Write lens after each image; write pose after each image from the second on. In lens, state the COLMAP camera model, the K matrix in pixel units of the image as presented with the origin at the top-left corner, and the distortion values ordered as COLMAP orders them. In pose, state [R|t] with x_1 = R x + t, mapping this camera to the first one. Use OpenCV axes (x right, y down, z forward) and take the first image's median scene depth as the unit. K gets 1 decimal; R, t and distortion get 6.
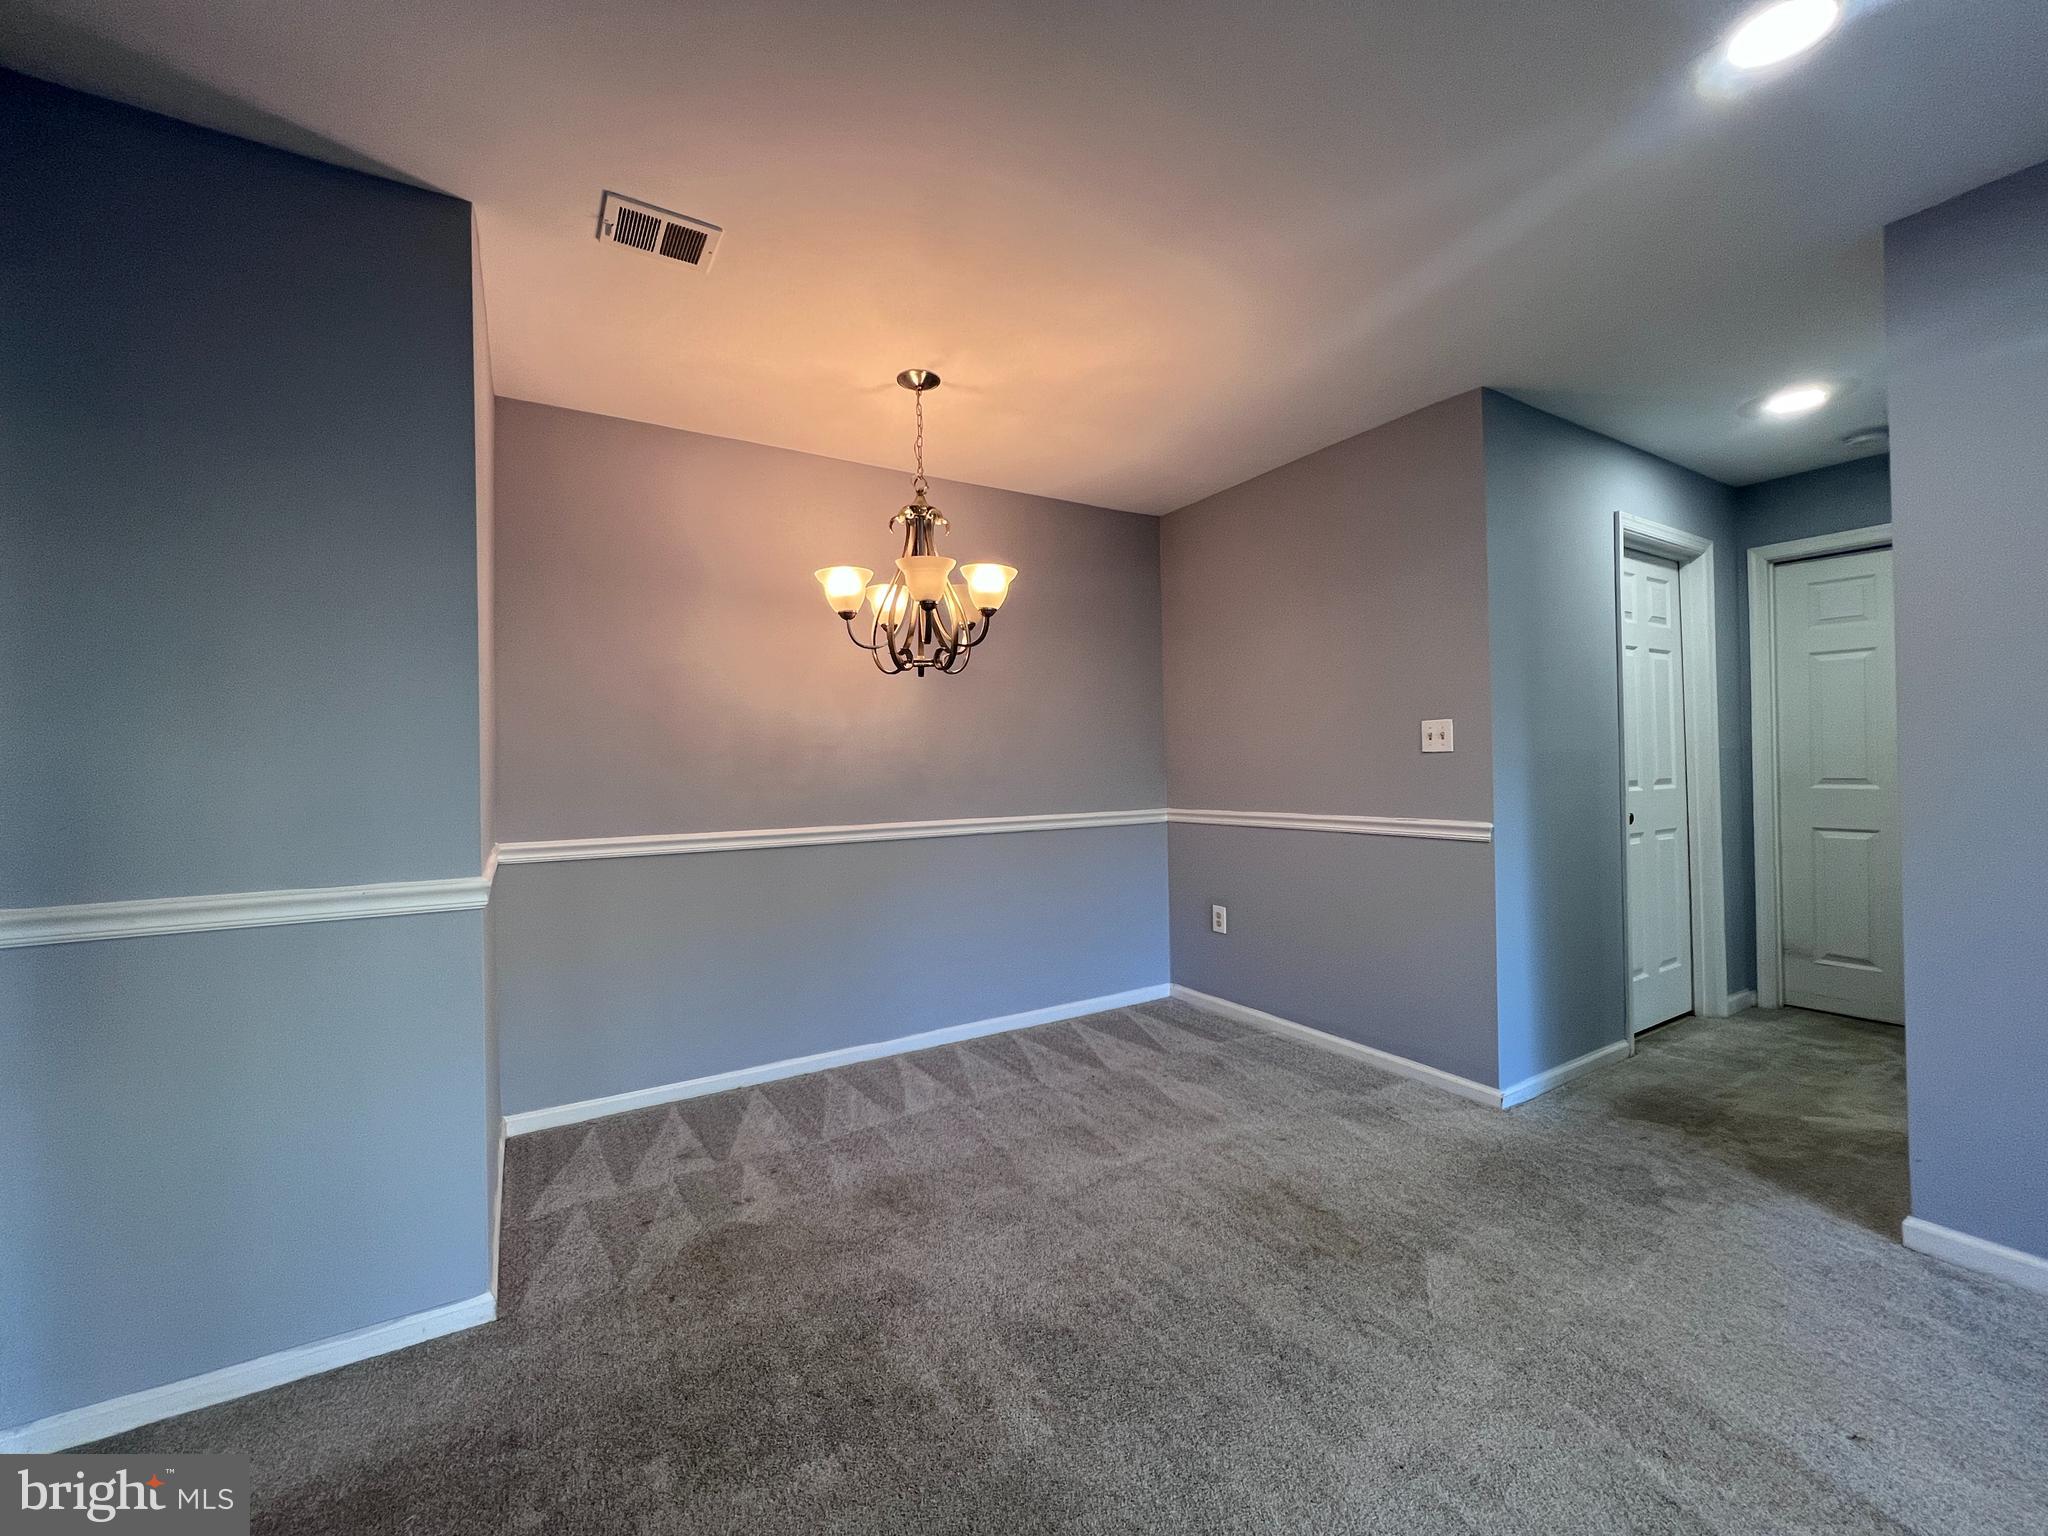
lens RADIAL K [[821.9, 0, 1026.9], [0, 821.9, 766.0], [0, 0, 1]] dist [0.003241, 0.000412]
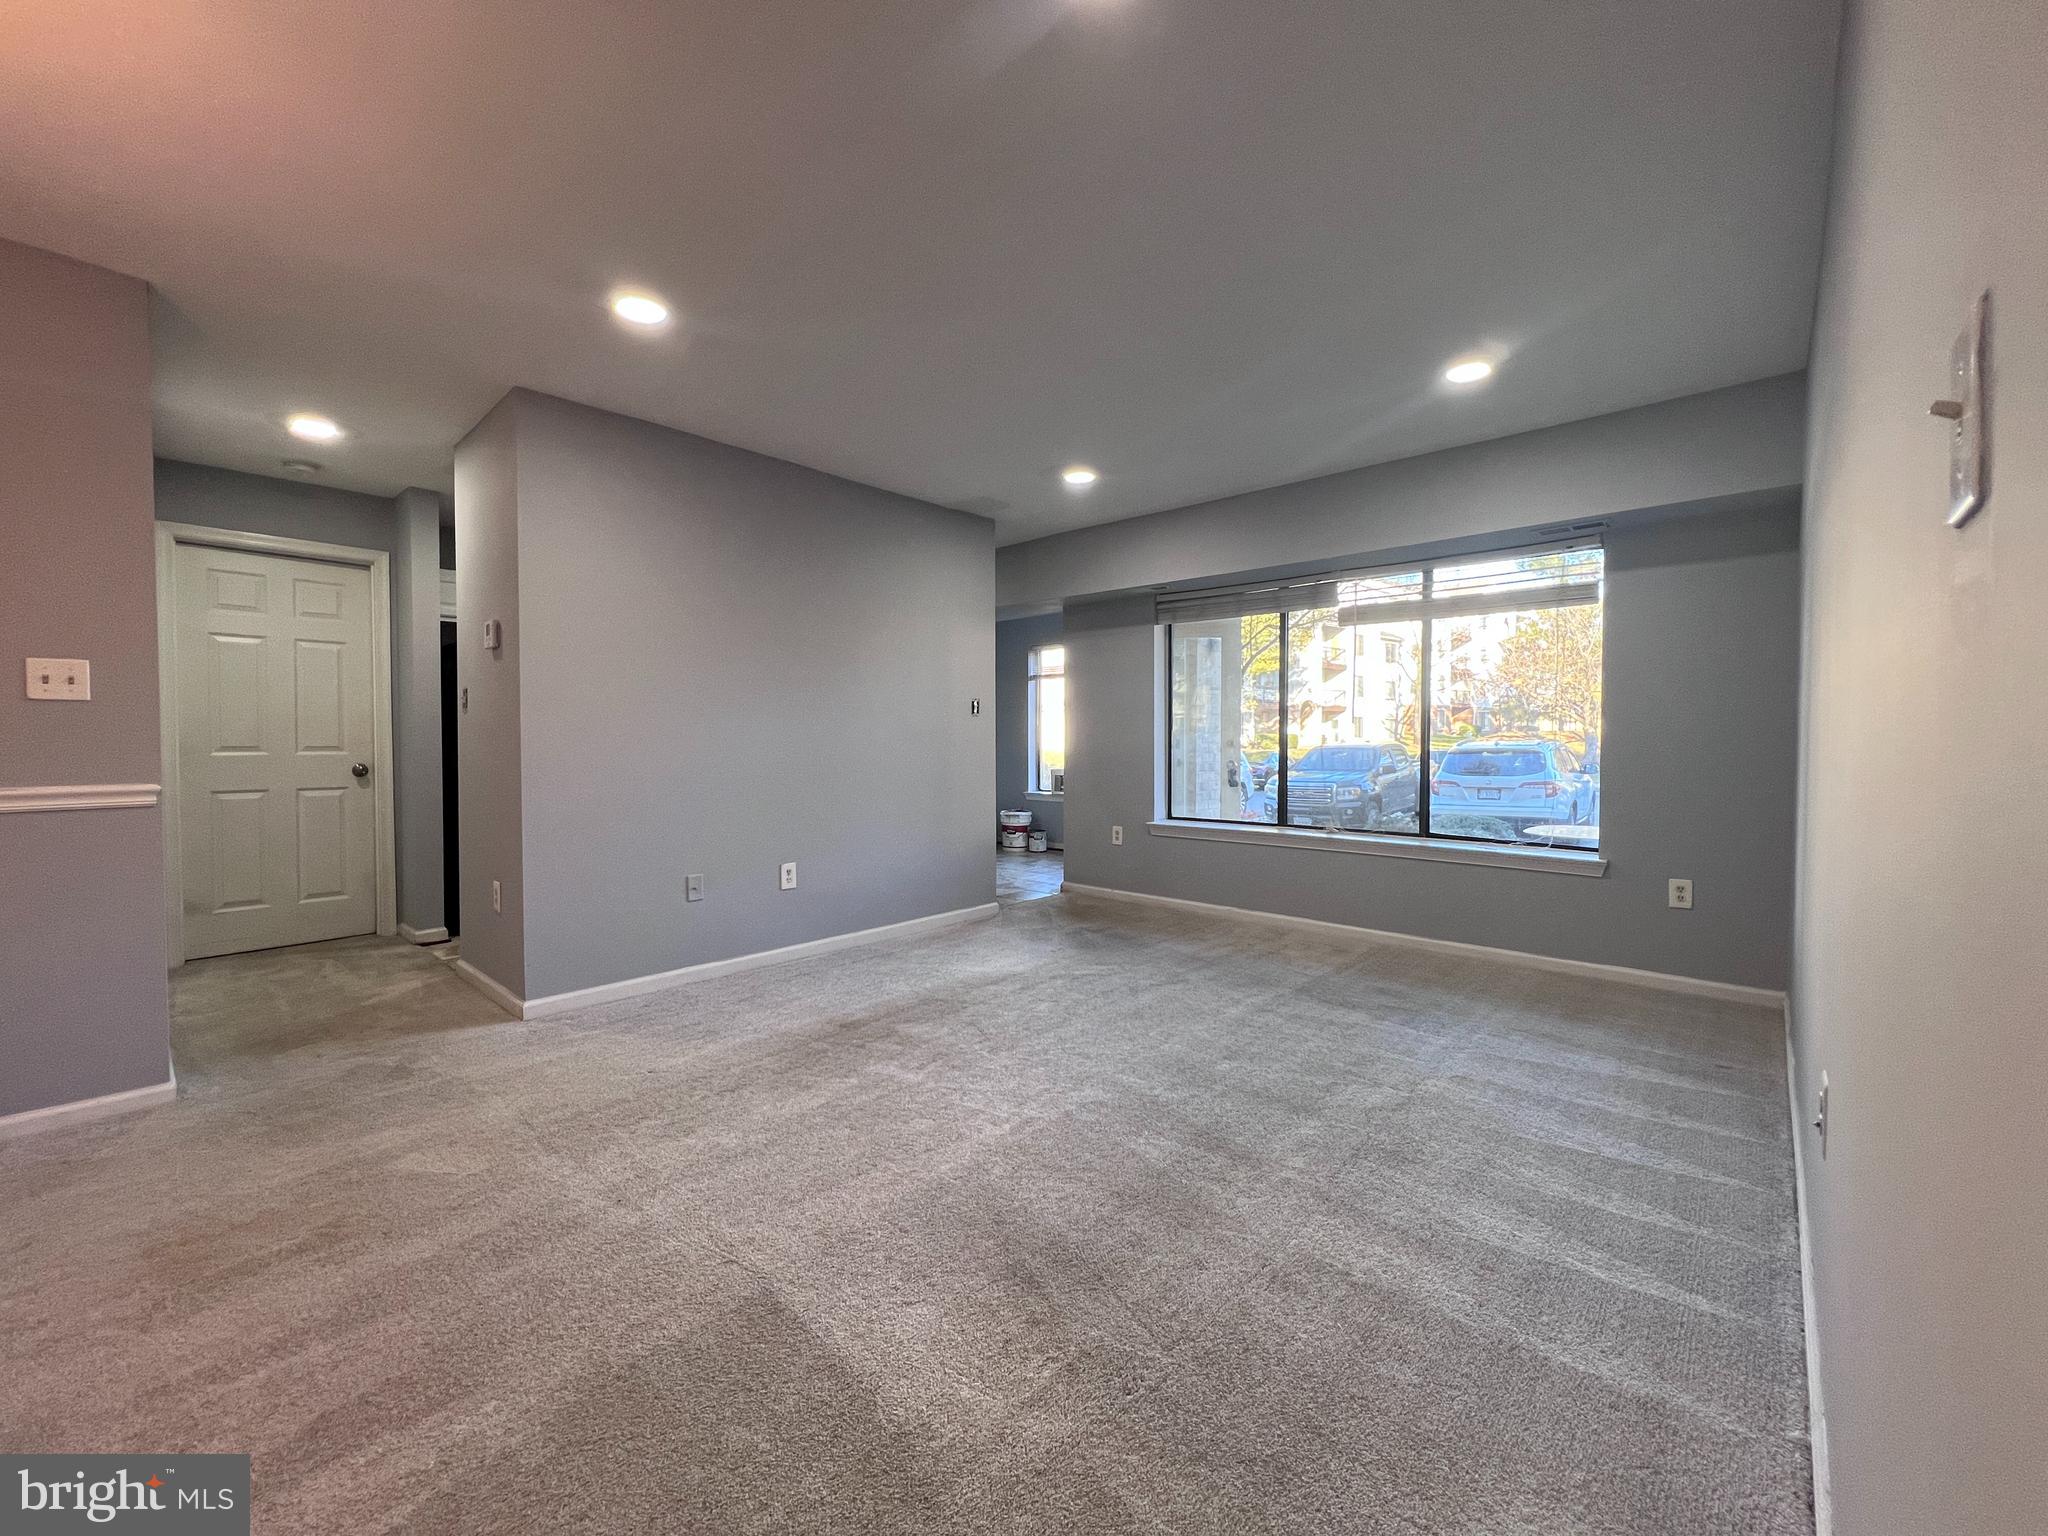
lens RADIAL K [[821.9, 0, 1011.5], [0, 821.9, 764.1], [0, 0, 1]] dist [0.003241, 0.000412]
pose [[-0.271690, -0.009717, 0.962336, -0.598777], [0.004019, 0.999929, 0.011231, 0.045996], [-0.962376, 0.006919, -0.271632, 0.401918]]
